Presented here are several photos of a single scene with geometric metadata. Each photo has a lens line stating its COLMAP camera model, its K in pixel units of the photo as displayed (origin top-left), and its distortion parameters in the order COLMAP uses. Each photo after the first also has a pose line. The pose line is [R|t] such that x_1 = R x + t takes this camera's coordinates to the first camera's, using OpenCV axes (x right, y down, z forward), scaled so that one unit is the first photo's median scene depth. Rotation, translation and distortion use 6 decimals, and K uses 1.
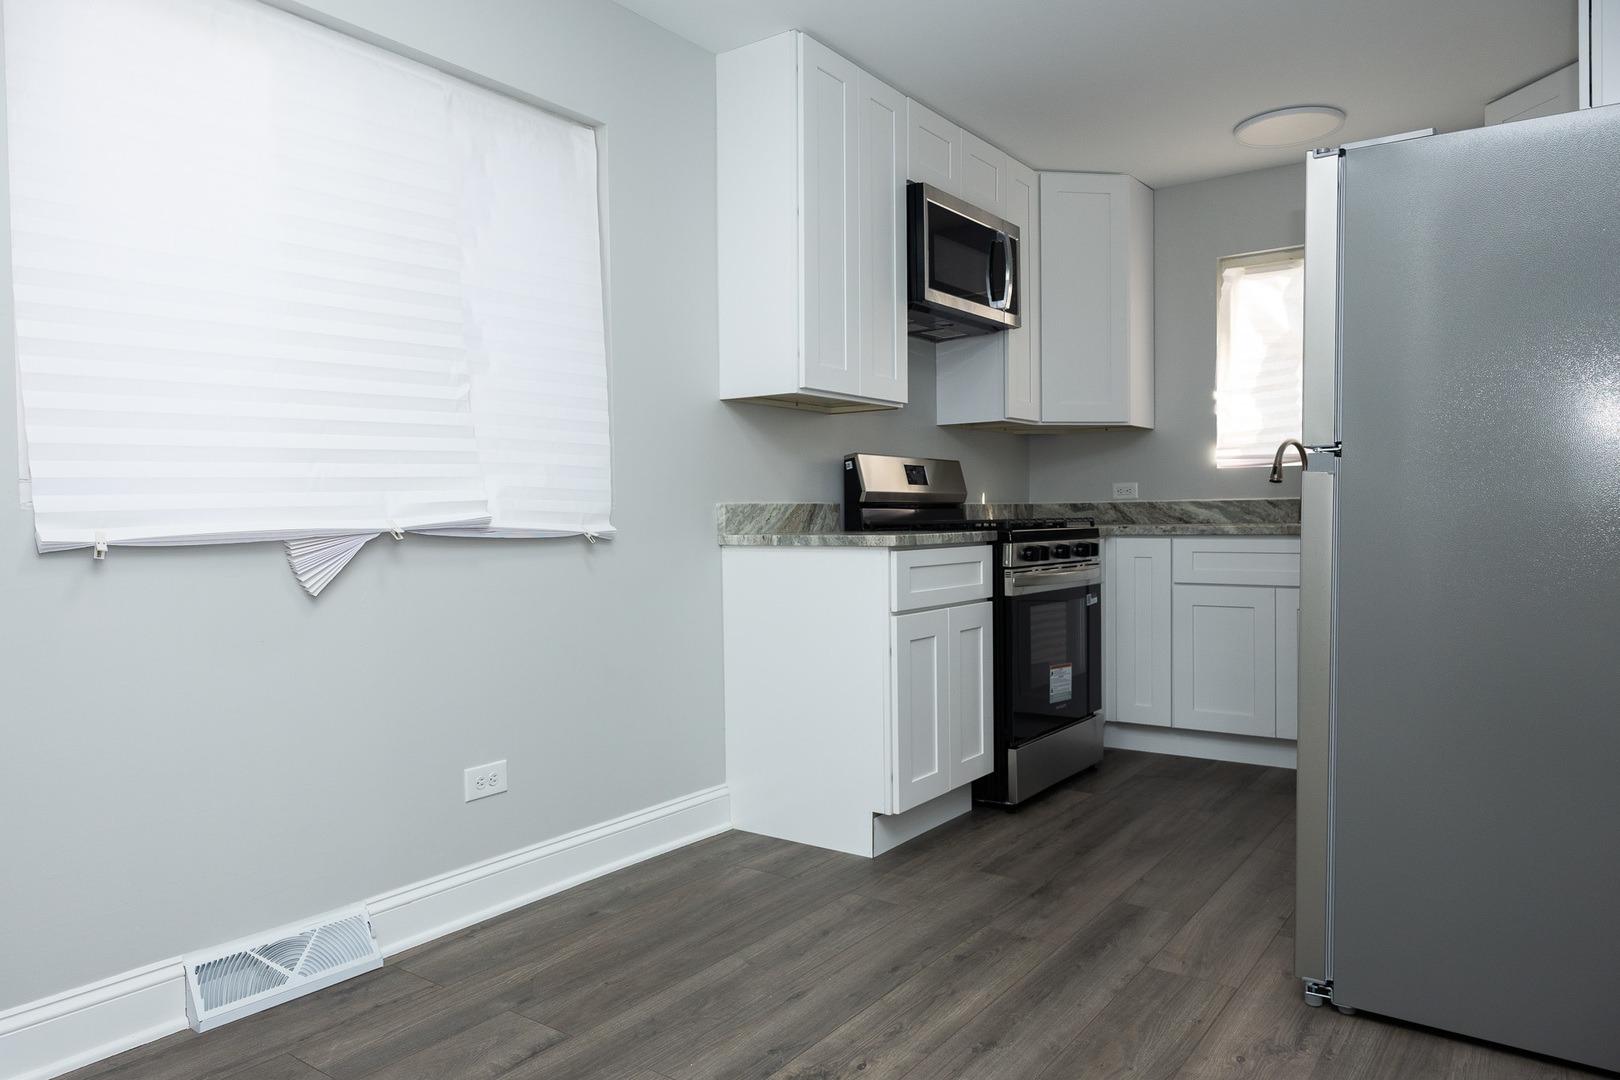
lens RADIAL K [[1079.4, 0, 810.8], [0, 1079.4, 546.8], [0, 0, 1]] dist [-0.002503, -0.000367]
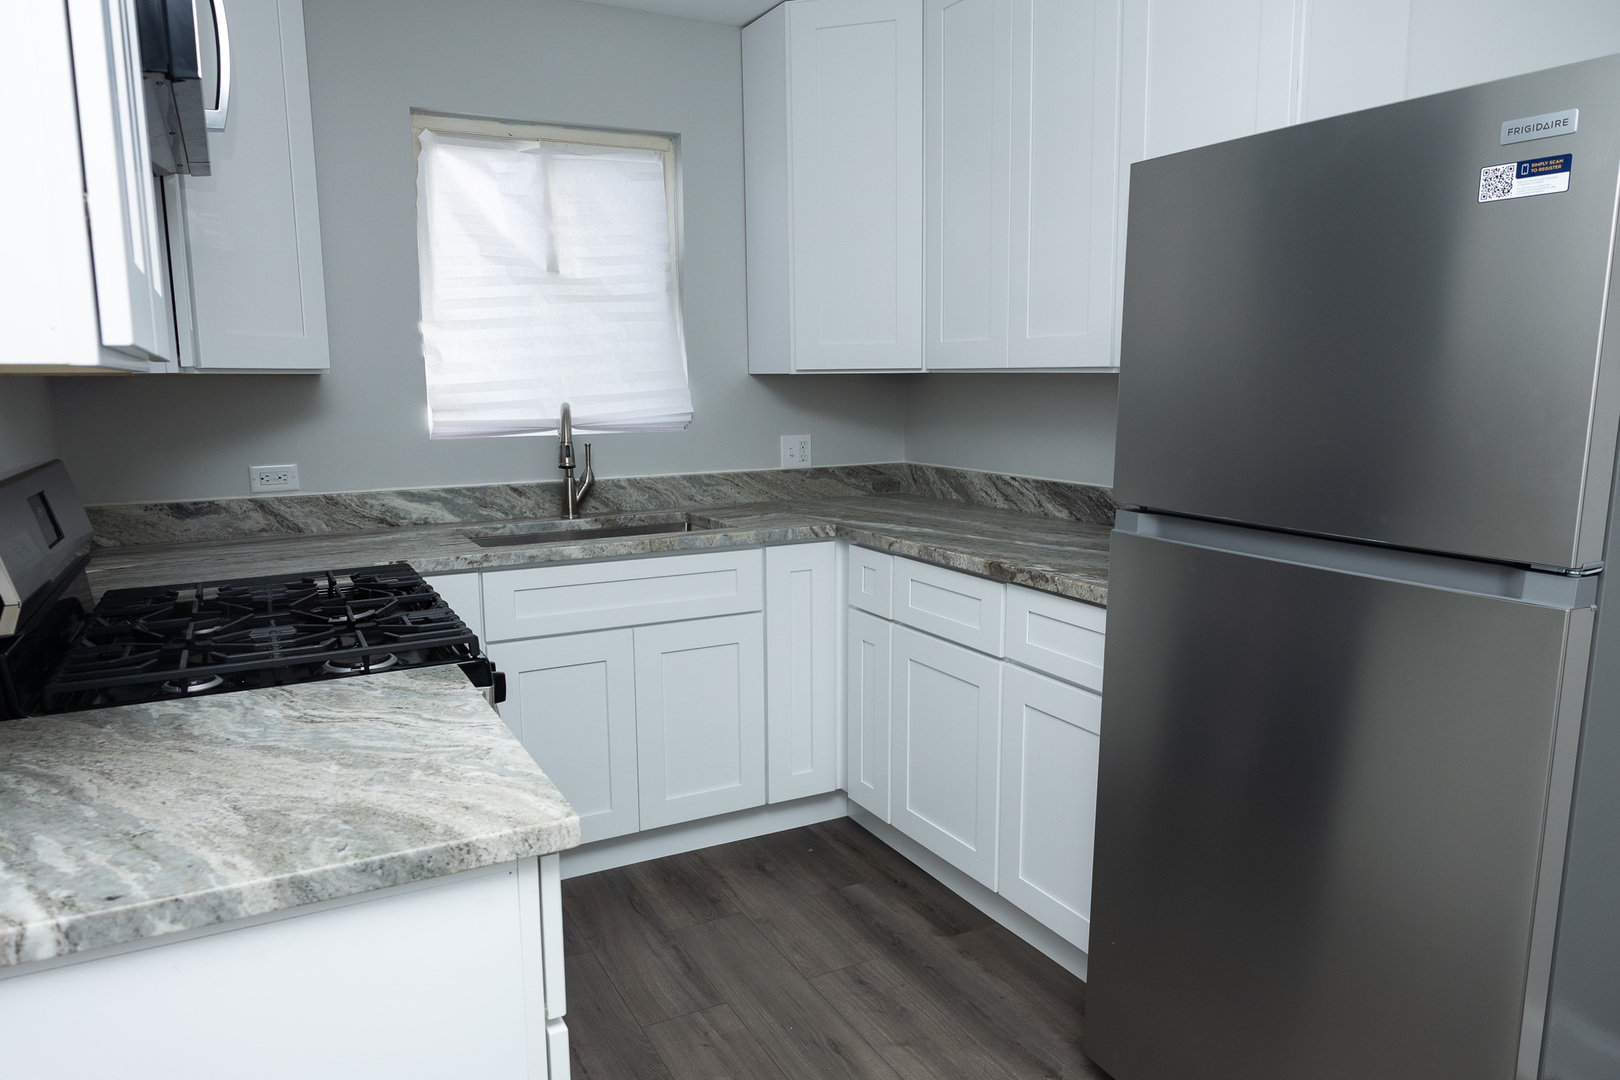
lens RADIAL K [[1079.4, 0, 810.8], [0, 1079.4, 546.8], [0, 0, 1]] dist [-0.002503, -0.000367]
pose [[0.445154, -0.129342, 0.886063, -0.146477], [0.029574, 0.991097, 0.129817, -0.111761], [-0.894965, -0.031584, 0.445016, 0.638651]]
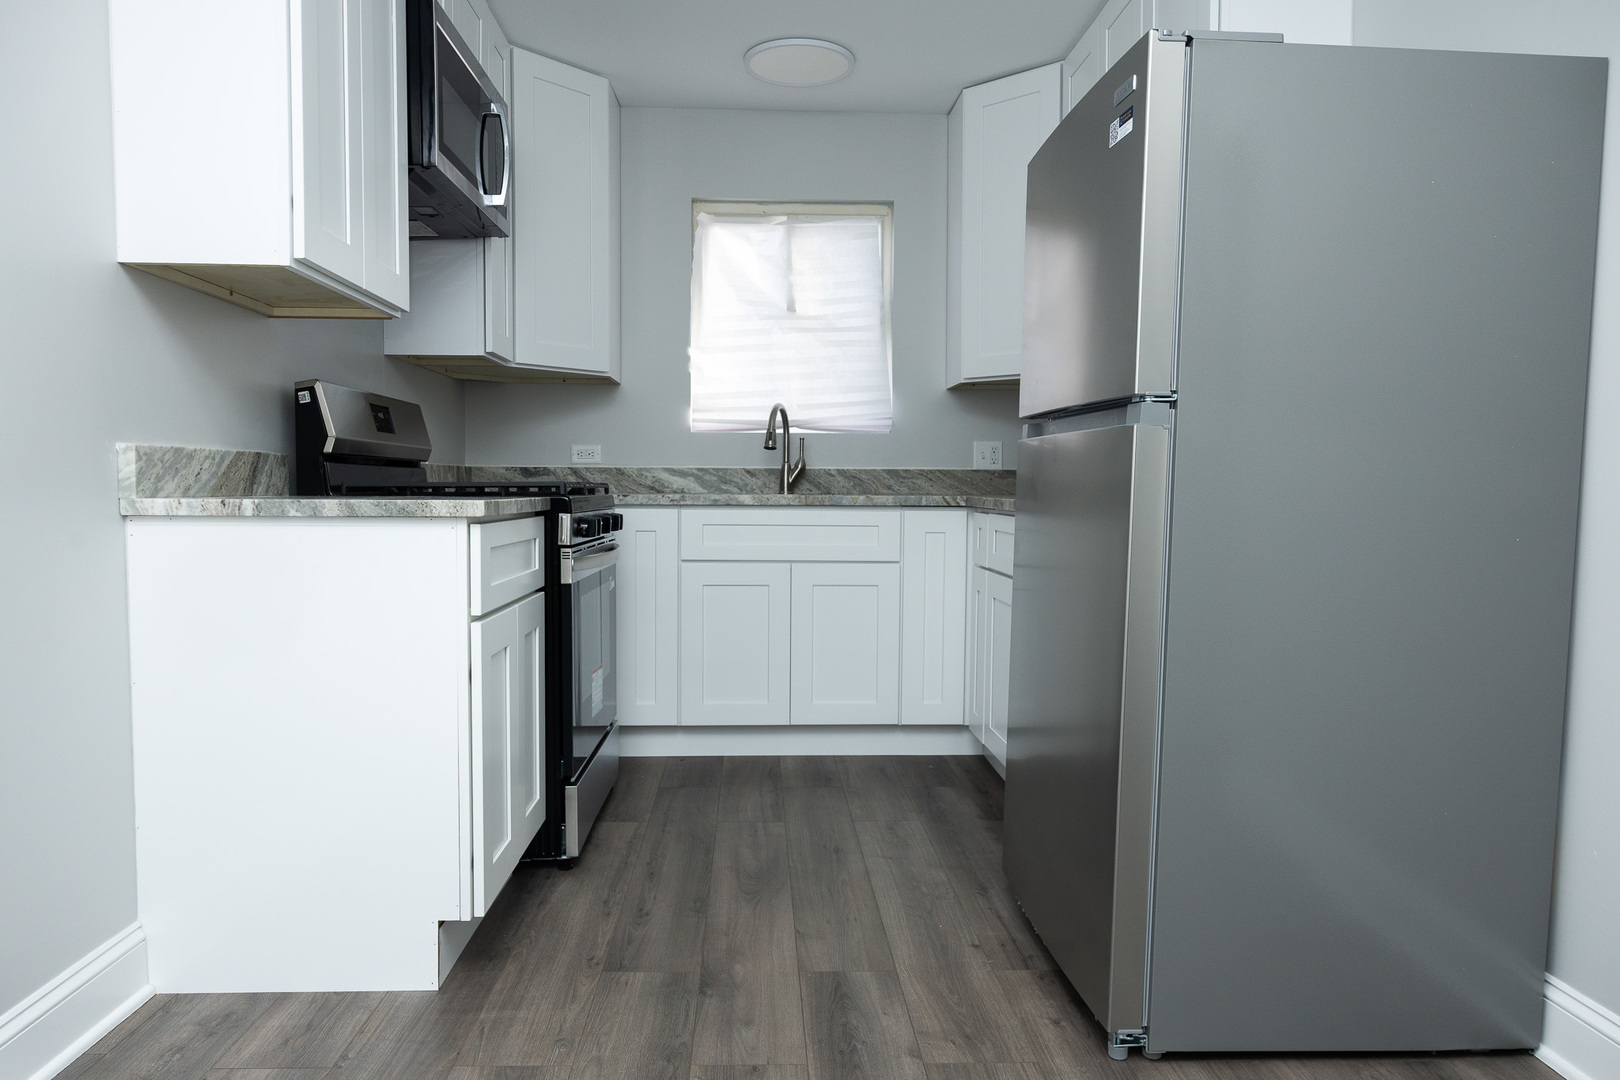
lens RADIAL K [[1079.4, 0, 810.8], [0, 1079.4, 546.8], [0, 0, 1]] dist [-0.002503, -0.000367]
pose [[0.781876, -0.017229, 0.623195, -0.143515], [0.002078, 0.999685, 0.025030, 0.001226], [-0.623430, -0.018276, 0.781666, 0.292149]]
